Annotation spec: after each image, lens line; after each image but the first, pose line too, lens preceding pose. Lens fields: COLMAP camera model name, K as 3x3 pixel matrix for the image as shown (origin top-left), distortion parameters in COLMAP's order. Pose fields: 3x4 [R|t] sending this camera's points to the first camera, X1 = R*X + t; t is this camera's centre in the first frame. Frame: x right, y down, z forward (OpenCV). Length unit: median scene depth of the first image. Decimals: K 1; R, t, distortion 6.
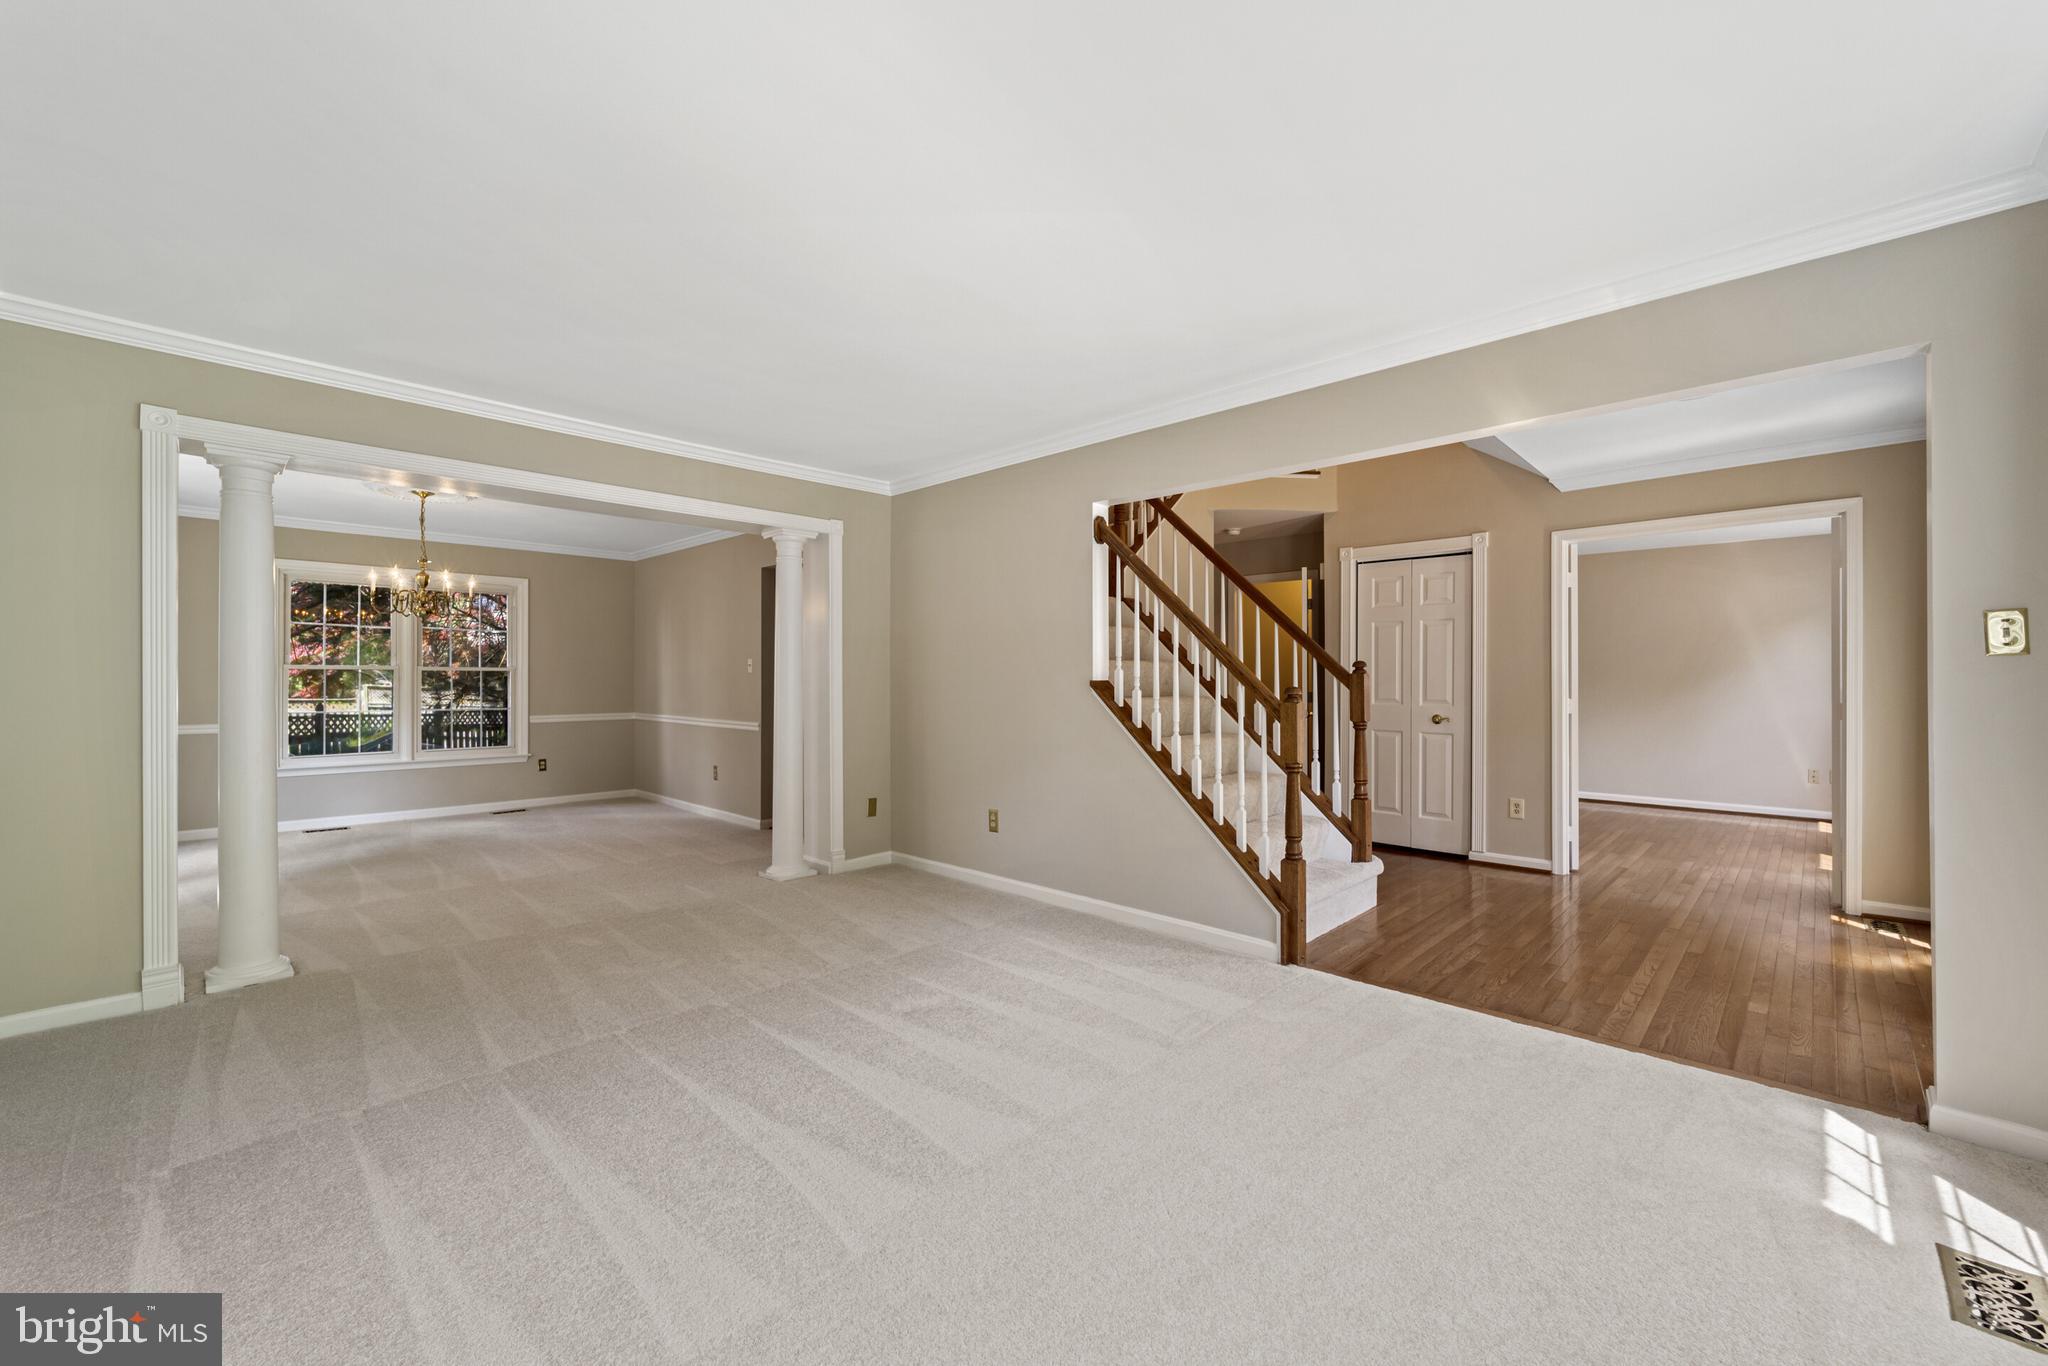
lens RADIAL K [[827.2, 0, 1030.1], [0, 827.2, 674.2], [0, 0, 1]] dist [0.002648, -0.002343]
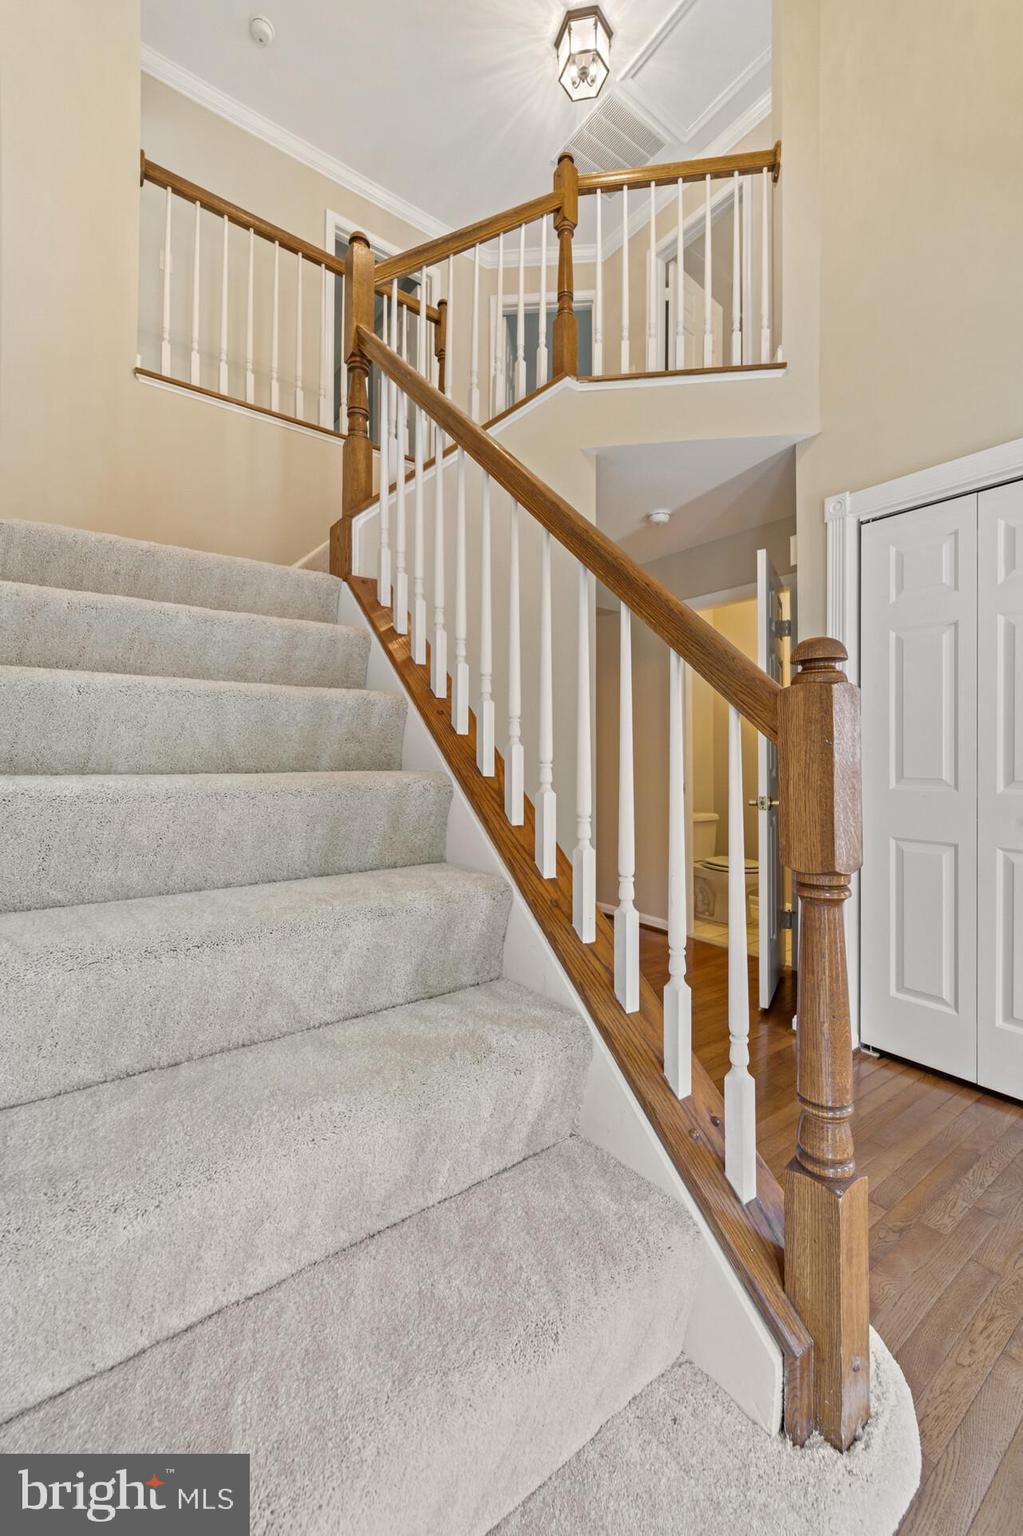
lens RADIAL K [[620.4, 0, 516.0], [0, 620.4, 751.4], [0, 0, 1]] dist [0.002648, -0.002343]
pose [[0.986450, -0.002678, -0.164042, 0.269222], [0.001488, 0.999972, -0.007378, 0.017032], [0.164057, 0.007034, 0.986426, 0.632870]]
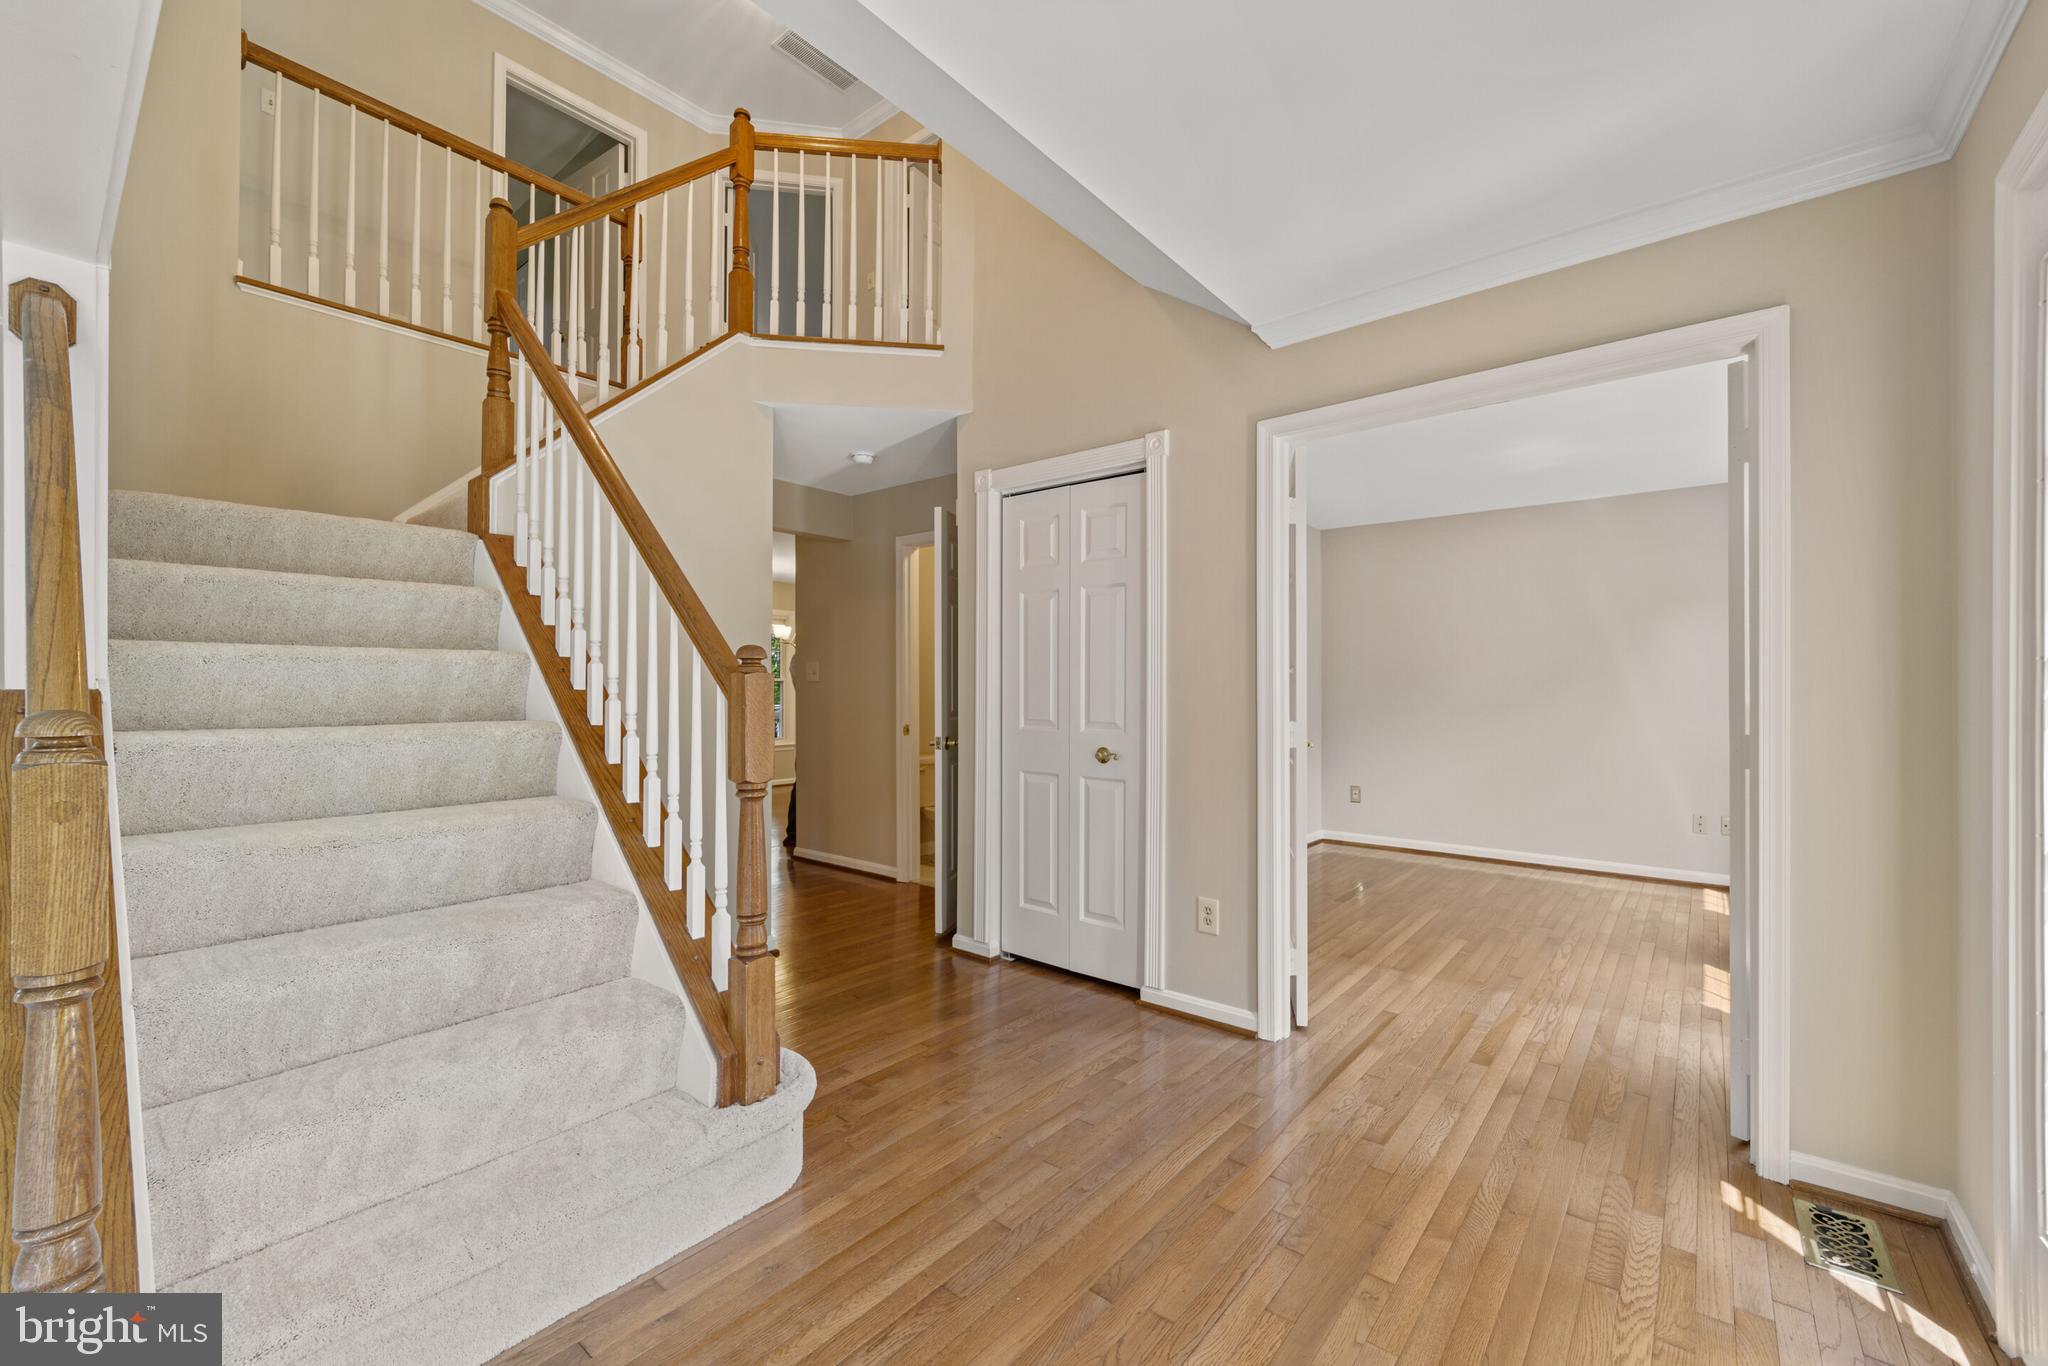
lens RADIAL K [[827.2, 0, 1037.8], [0, 827.2, 681.4], [0, 0, 1]] dist [0.002648, -0.002343]
pose [[0.996781, 0.000467, 0.080166, 0.415230], [-0.000335, 0.999999, -0.001652, 0.002954], [-0.080167, 0.001619, 0.996780, 0.433670]]
